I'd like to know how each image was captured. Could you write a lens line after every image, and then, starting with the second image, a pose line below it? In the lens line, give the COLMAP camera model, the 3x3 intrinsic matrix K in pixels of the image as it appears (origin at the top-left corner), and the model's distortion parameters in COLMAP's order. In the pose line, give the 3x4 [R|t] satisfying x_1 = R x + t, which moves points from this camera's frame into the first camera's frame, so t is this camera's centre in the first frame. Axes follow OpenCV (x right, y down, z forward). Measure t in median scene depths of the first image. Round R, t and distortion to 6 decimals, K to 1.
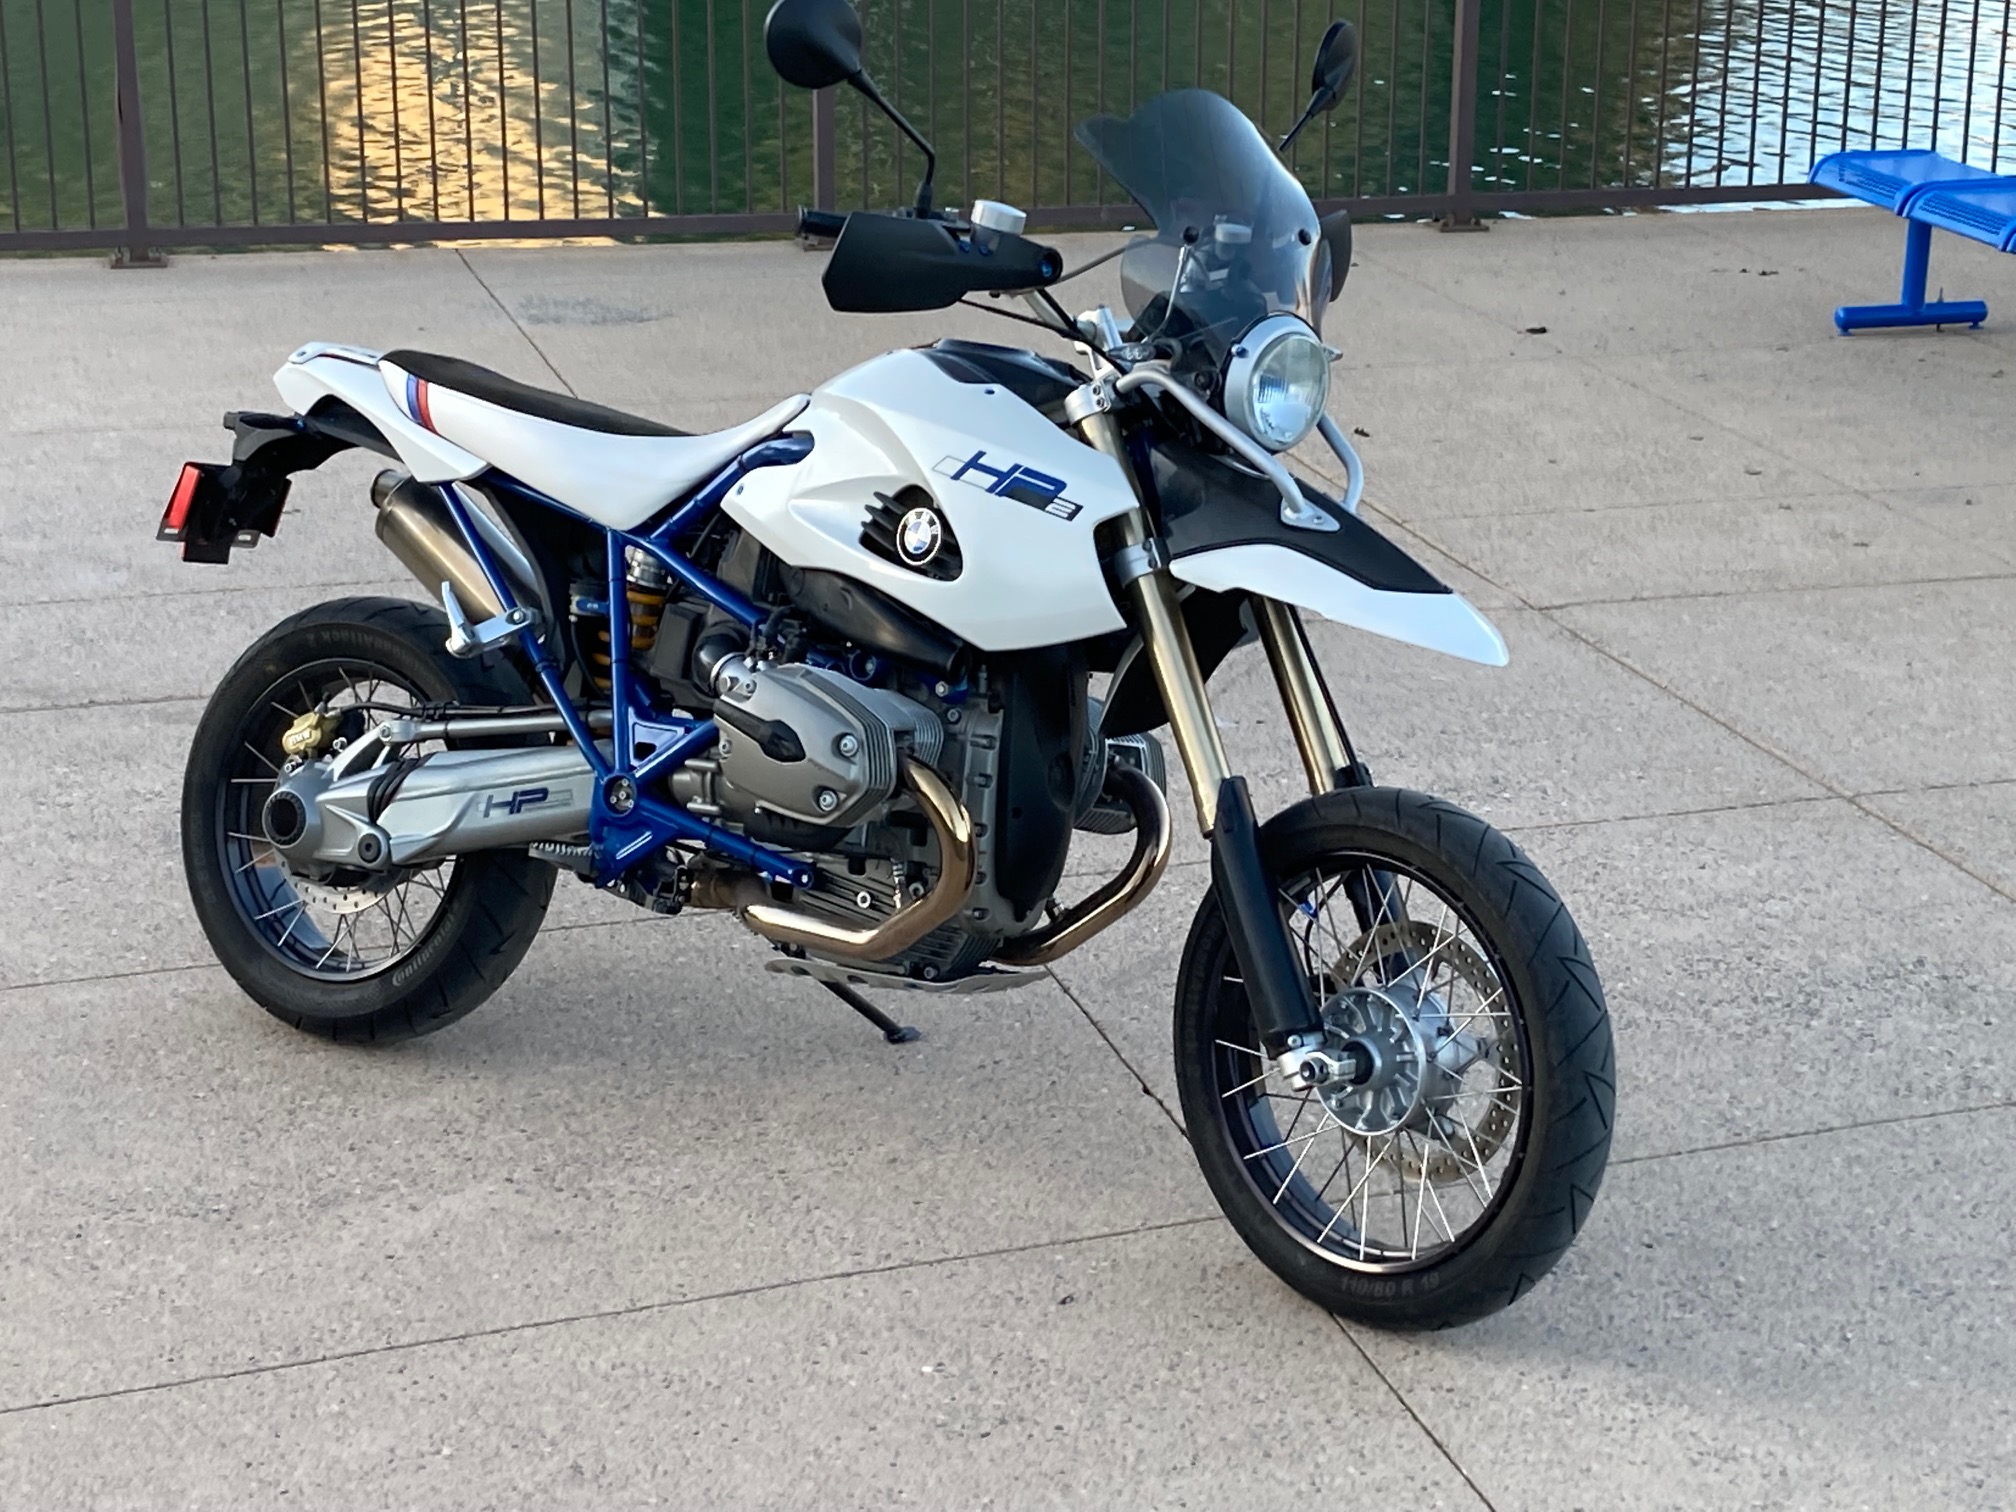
lens RADIAL K [[3981.0, 0, 1008.0], [0, 3981.0, 756.0], [0, 0, 1]] dist [0.256785, -1.826568]
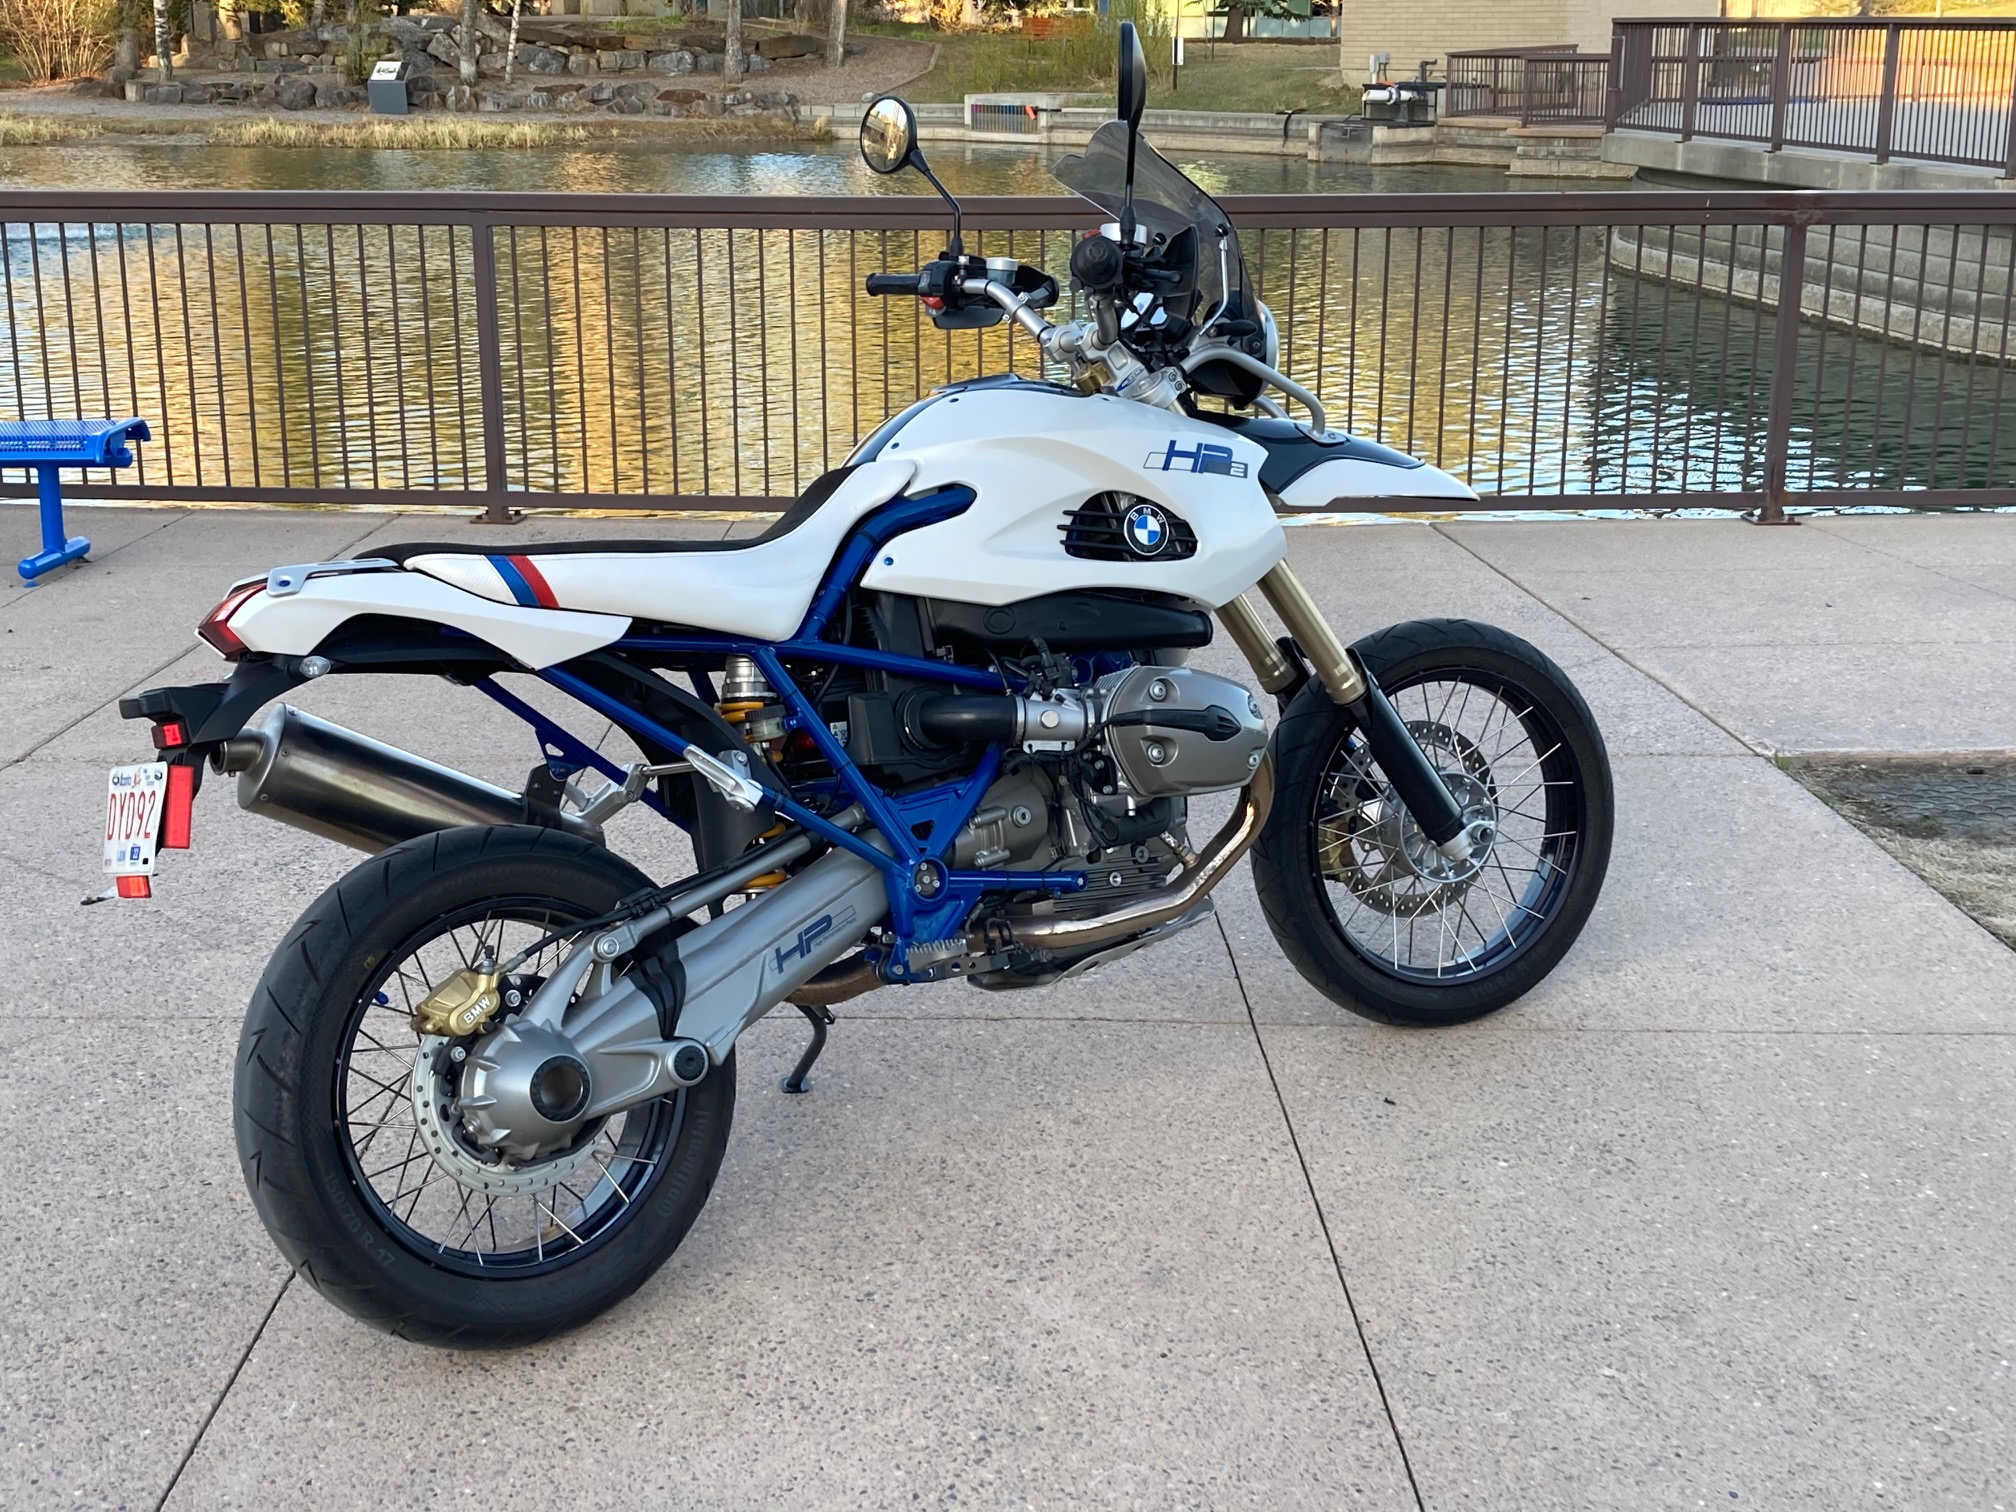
lens RADIAL K [[2600.6, 0, 1008.0], [0, 2600.6, 756.0], [0, 0, 1]] dist [0.276456, -1.296732]
pose [[0.327029, -0.265916, 0.906830, -0.684771], [0.298002, 0.939652, 0.168072, -0.124762], [-0.896798, 0.215273, 0.386537, 0.738839]]
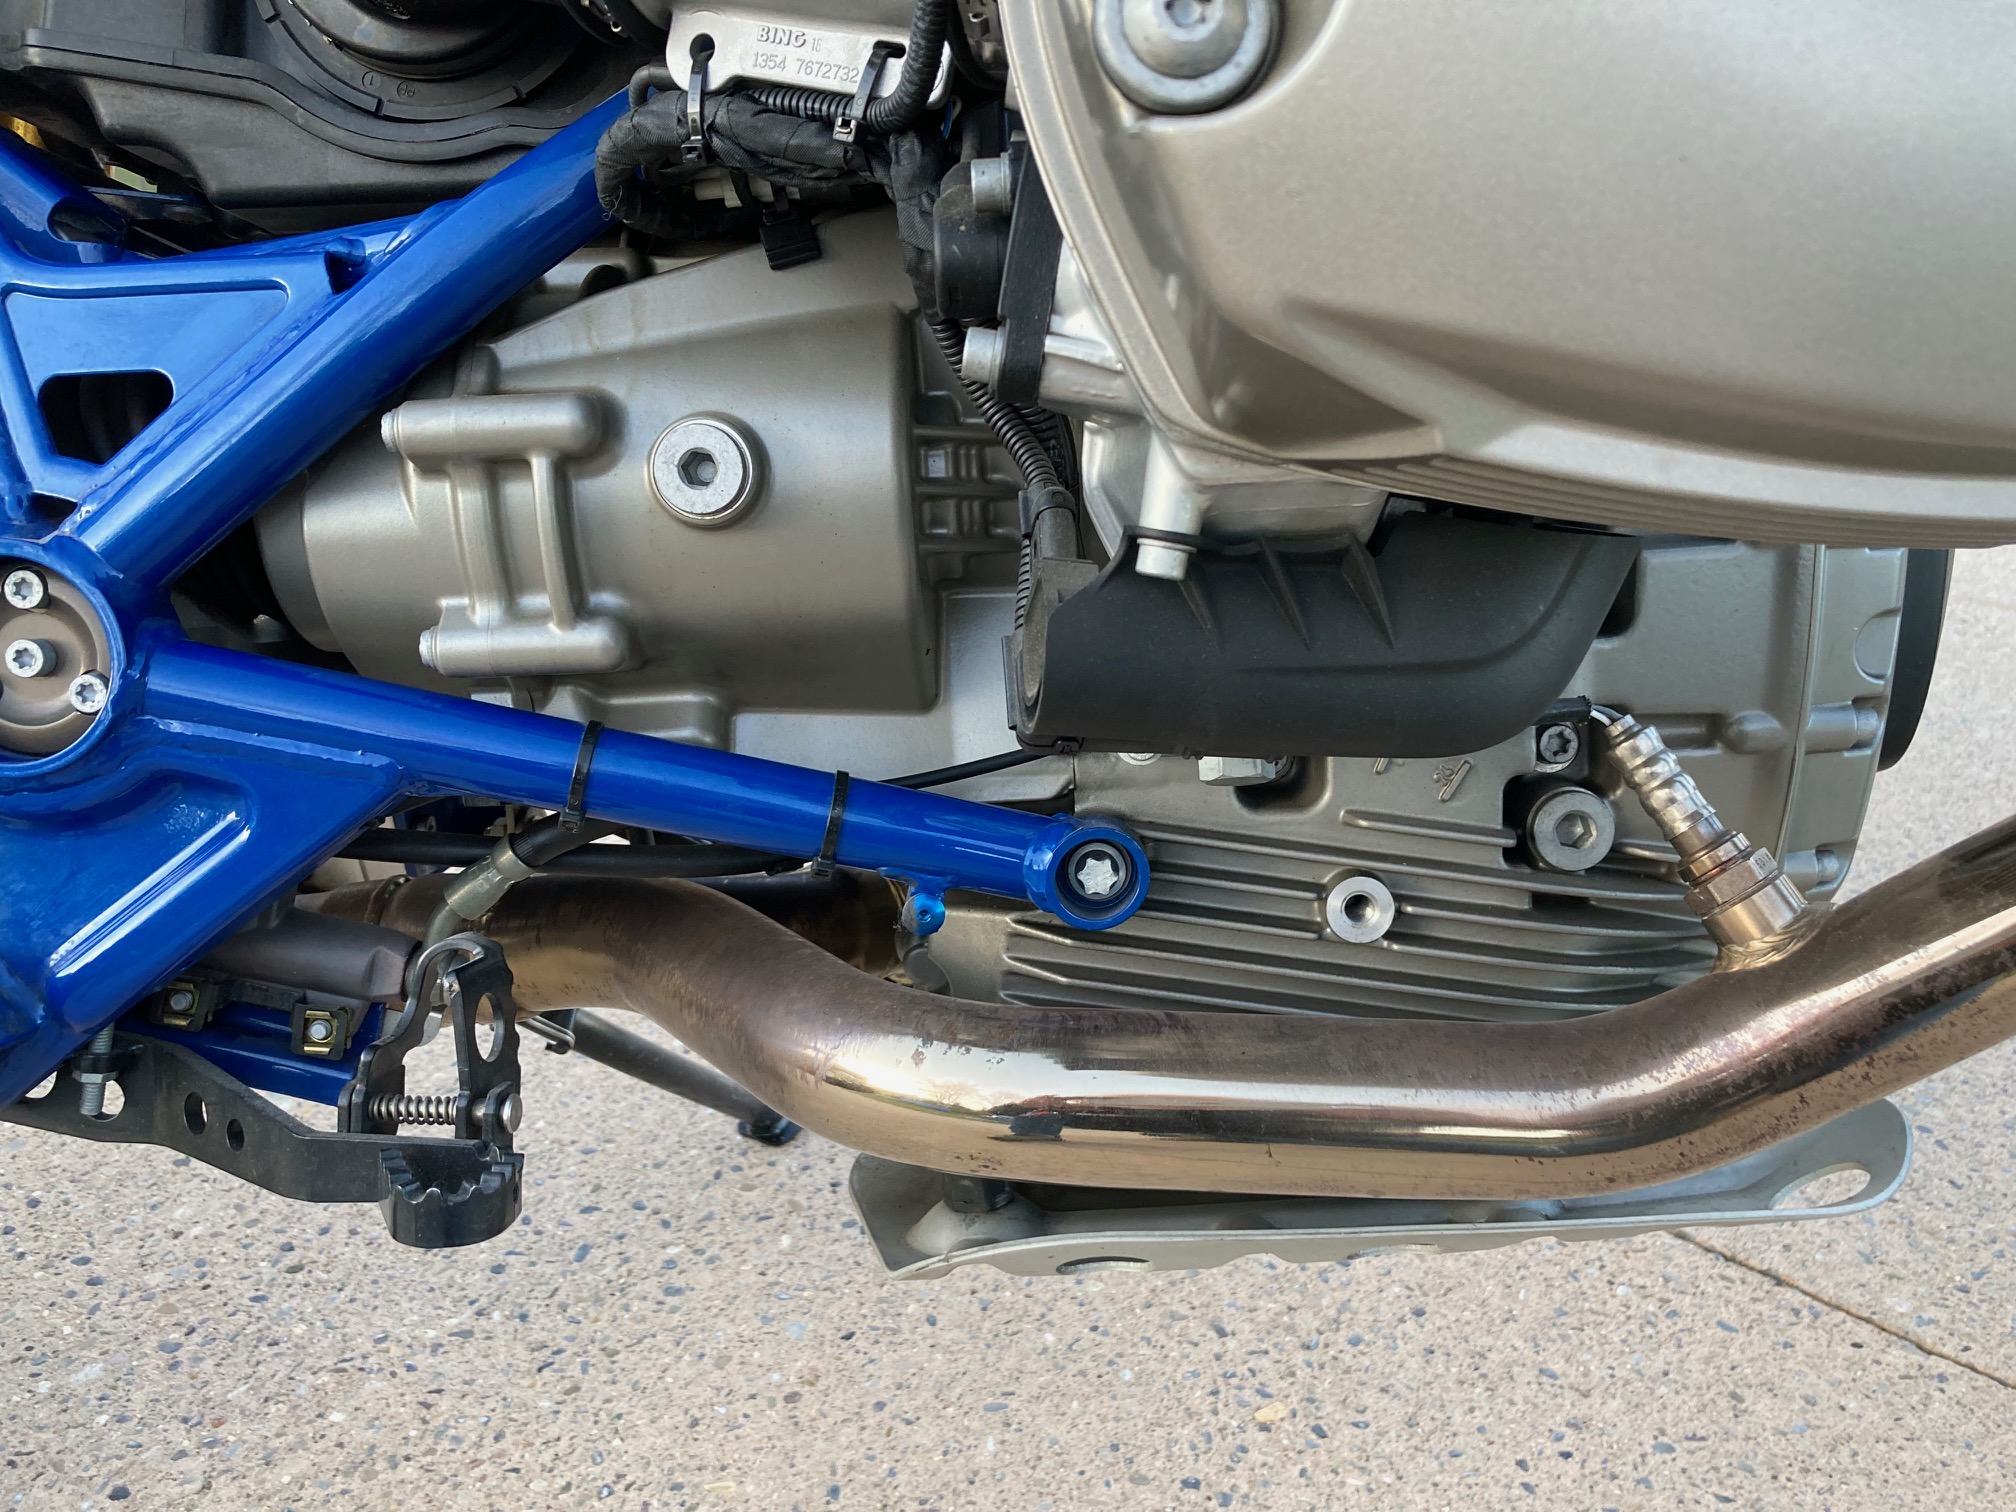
lens RADIAL K [[1653.9, 0, 1008.0], [0, 1653.9, 756.0], [0, 0, 1]] dist [0.000994, 0.003488]
pose [[0.836858, -0.199257, 0.509869, -0.100577], [0.149689, 0.979198, 0.136984, 0.010864], [-0.526557, -0.038314, 0.849276, 0.925044]]
